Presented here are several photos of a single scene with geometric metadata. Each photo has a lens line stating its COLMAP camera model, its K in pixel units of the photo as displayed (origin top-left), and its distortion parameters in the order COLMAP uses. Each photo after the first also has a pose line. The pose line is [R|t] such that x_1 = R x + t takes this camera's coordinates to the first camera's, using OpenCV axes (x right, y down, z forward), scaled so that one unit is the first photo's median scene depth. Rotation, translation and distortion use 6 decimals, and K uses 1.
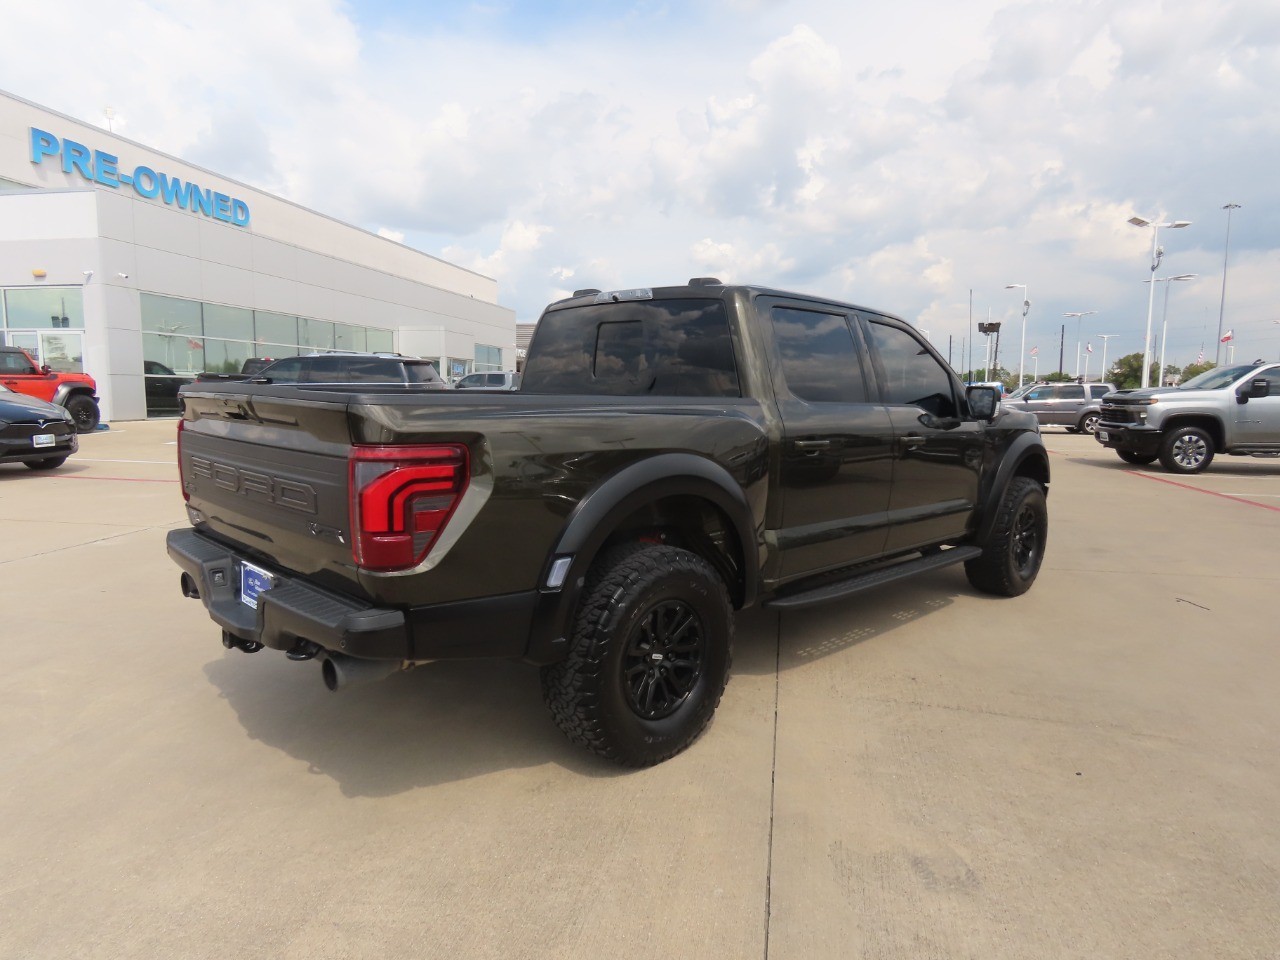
lens RADIAL K [[810.1, 0, 651.9], [0, 810.1, 481.3], [0, 0, 1]] dist [-0.004978, 0.001500]
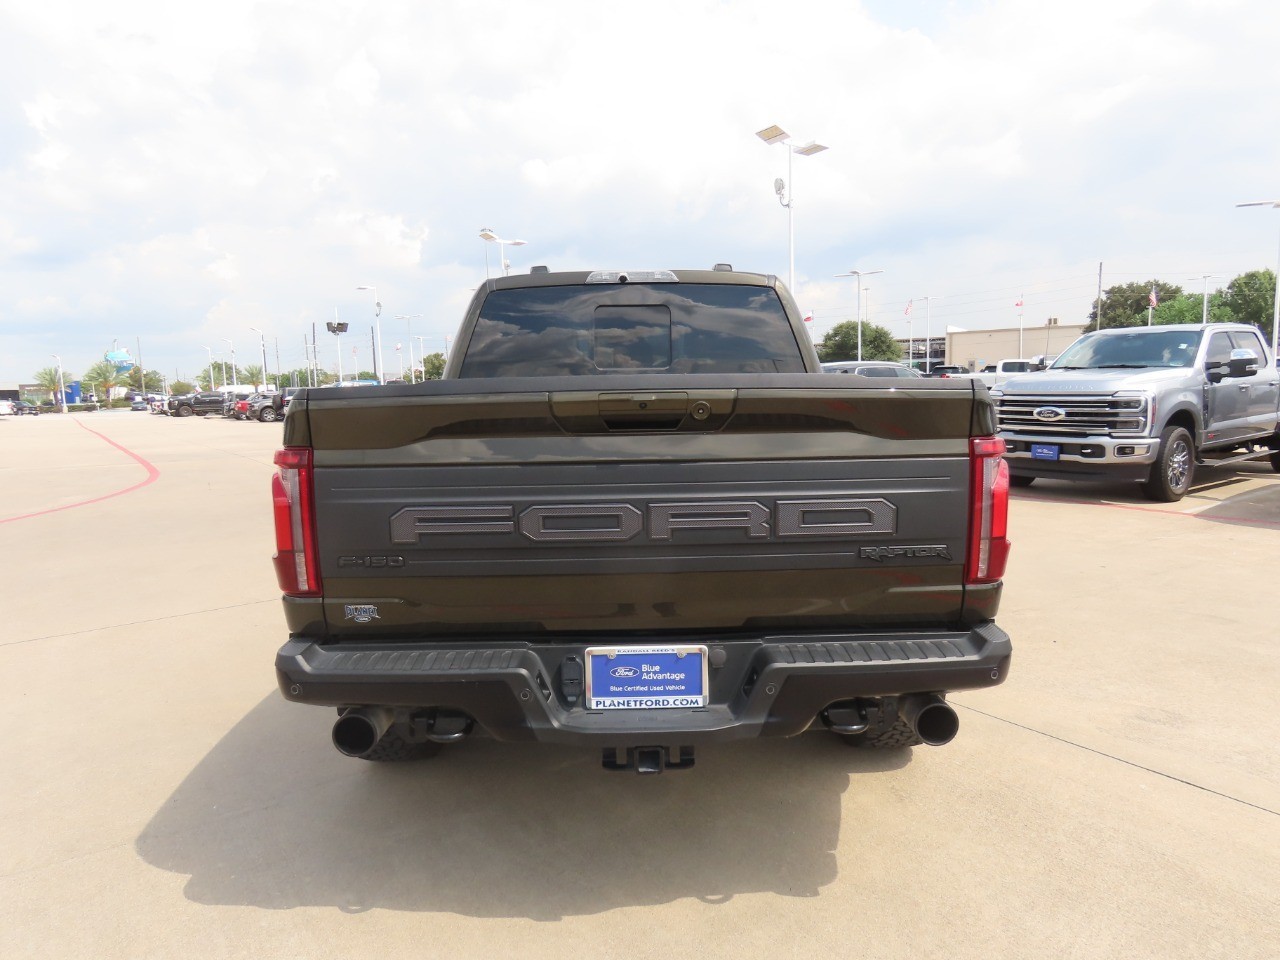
lens RADIAL K [[810.1, 0, 651.9], [0, 810.1, 481.3], [0, 0, 1]] dist [-0.004978, 0.001500]
pose [[0.695306, -0.114965, 0.709459, -0.942826], [0.115085, 0.992196, 0.047991, -0.062509], [-0.709440, 0.048280, 0.703111, 0.508822]]
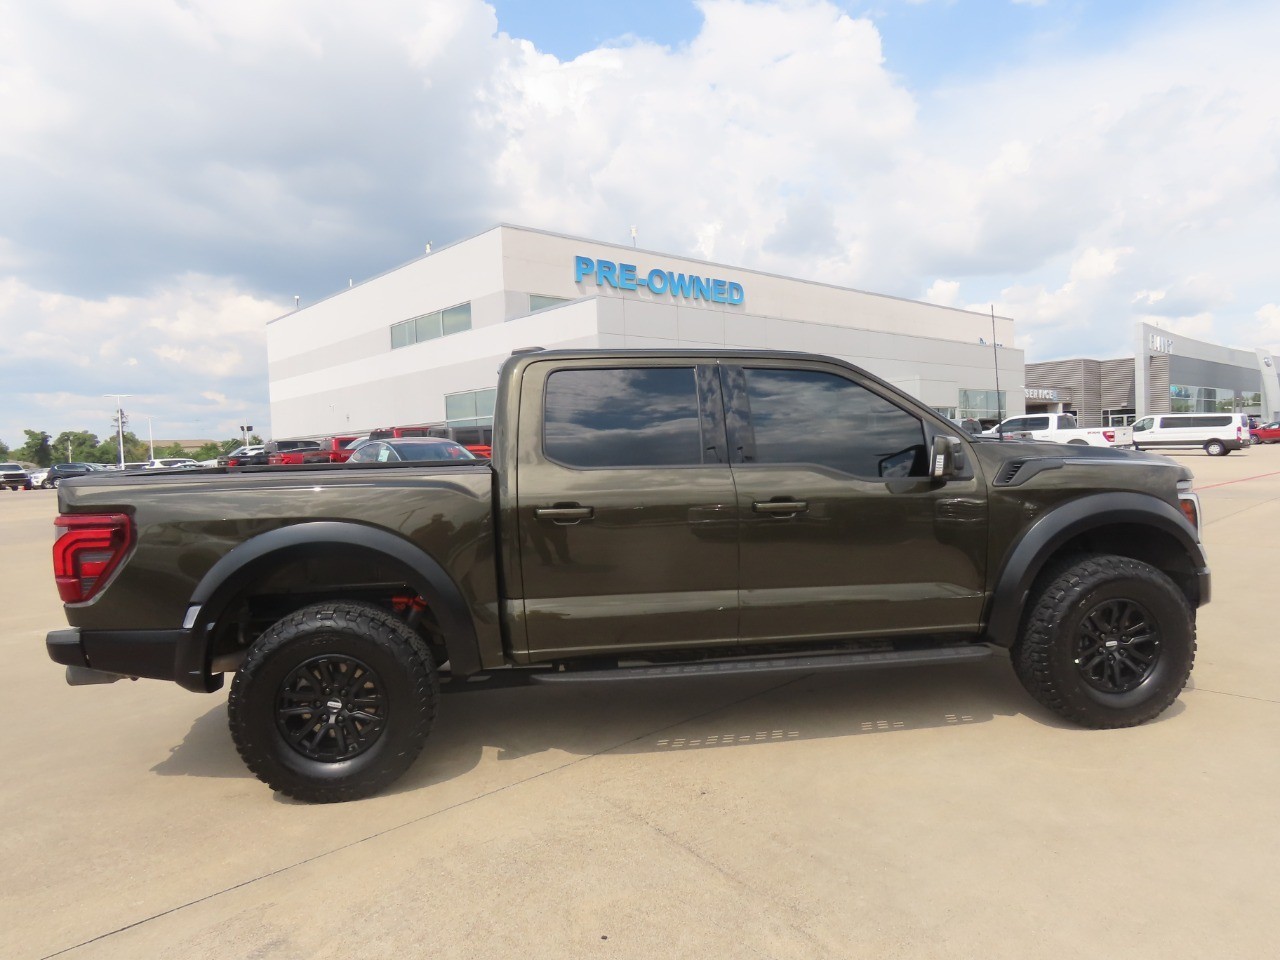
lens RADIAL K [[813.6, 0, 643.5], [0, 813.6, 478.6], [0, 0, 1]] dist [-0.007698, -0.002647]
pose [[0.791086, -0.014096, -0.611543, 1.072494], [-0.025439, 0.998111, -0.055915, -0.042881], [0.611176, 0.059791, 0.789233, 0.379979]]
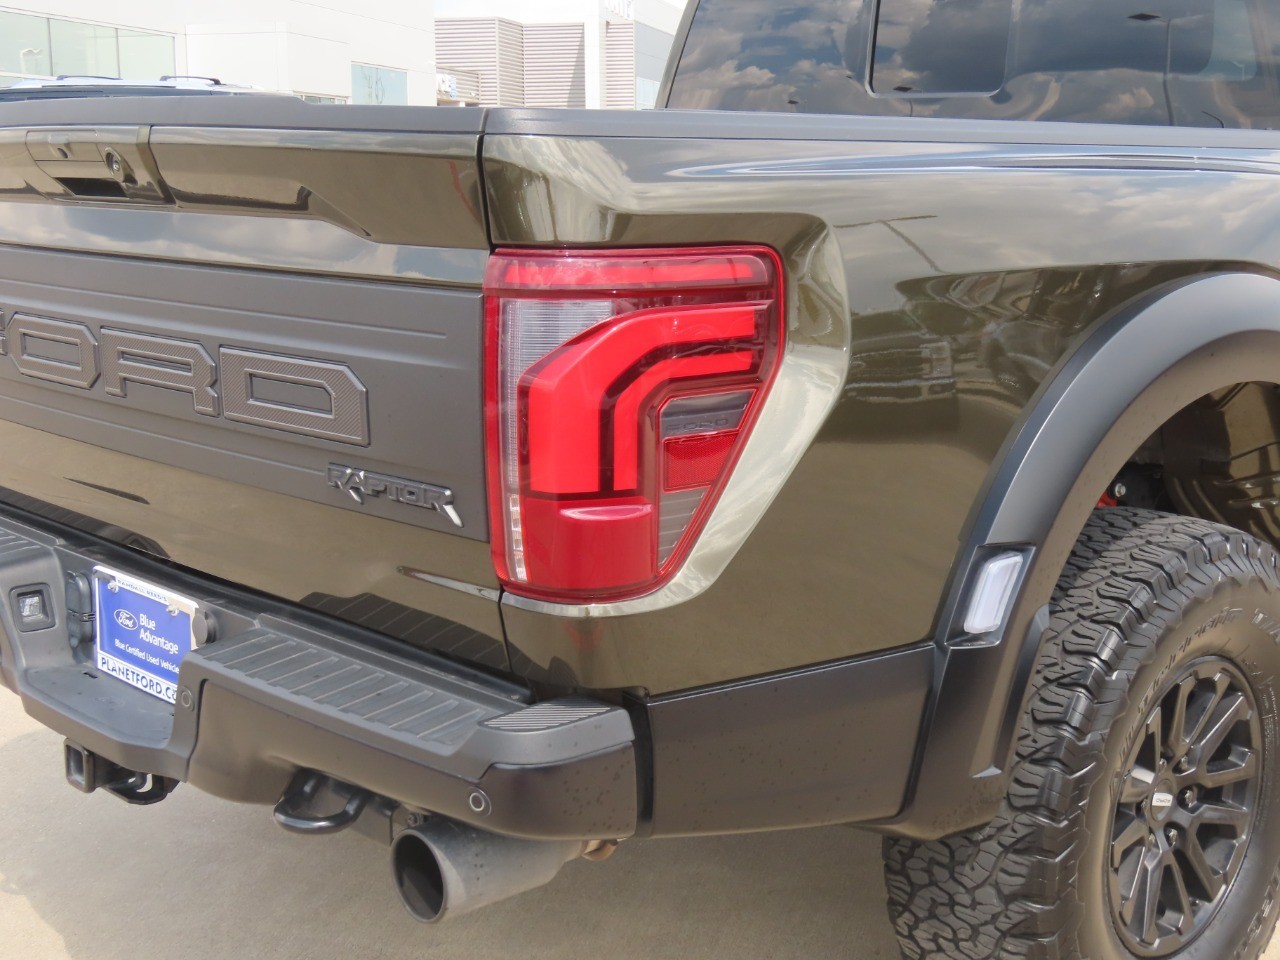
lens RADIAL K [[1707.4, 0, 640.0], [0, 1707.4, 480.0], [0, 0, 1]] dist [-0.031585, 0.059162]
pose [[0.999698, -0.010330, -0.022317, -0.230489], [0.011867, 0.997487, 0.069855, 0.003011], [0.021540, -0.070098, 0.997308, 0.194879]]
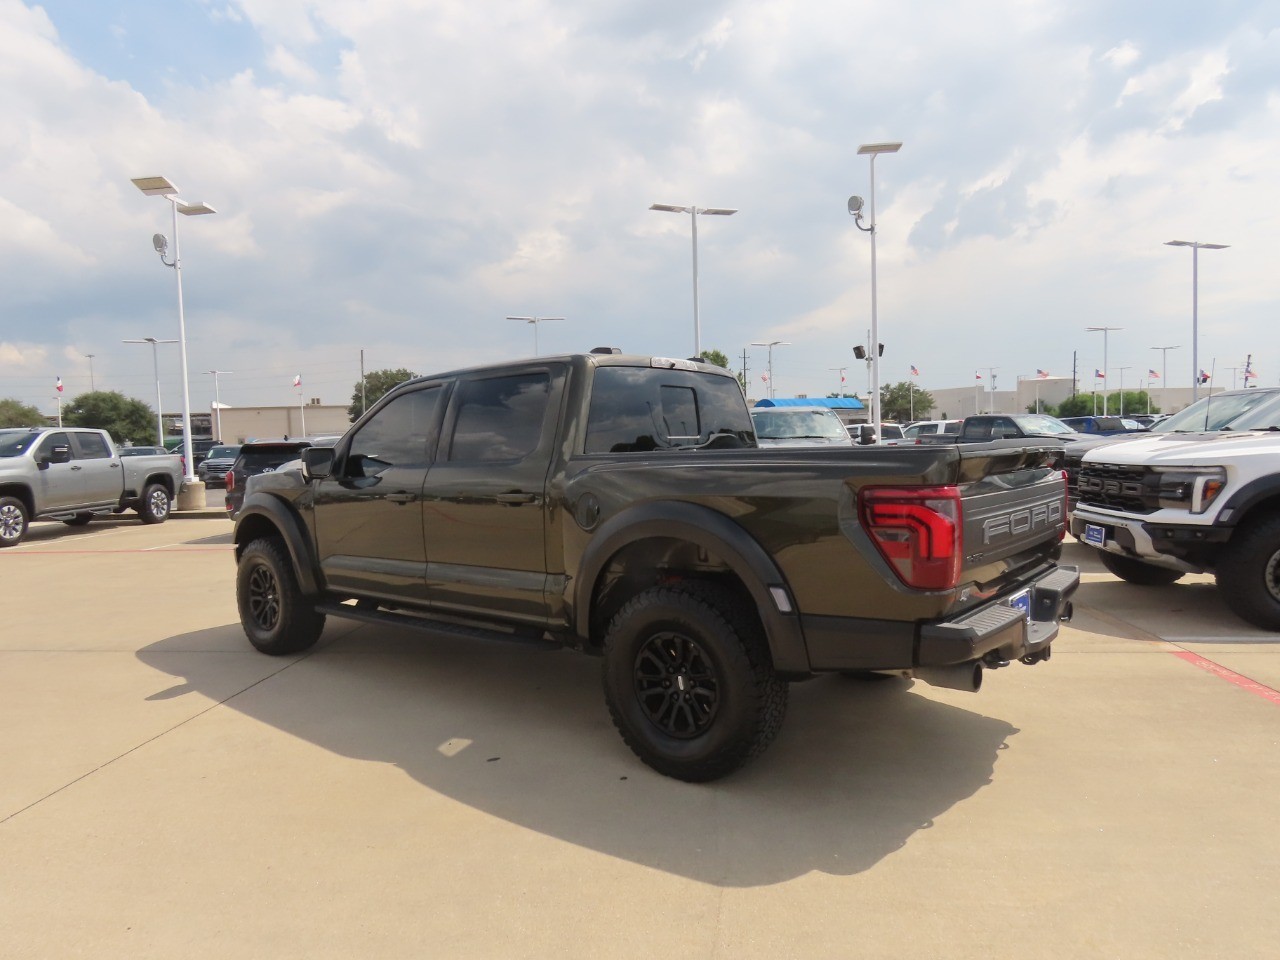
lens RADIAL K [[813.6, 0, 643.5], [0, 813.6, 478.6], [0, 0, 1]] dist [-0.007698, -0.002647]
pose [[-0.078984, -0.055806, 0.995313, -1.599912], [0.143404, 0.987411, 0.066742, -0.213729], [-0.986507, 0.148004, -0.069987, 1.585204]]
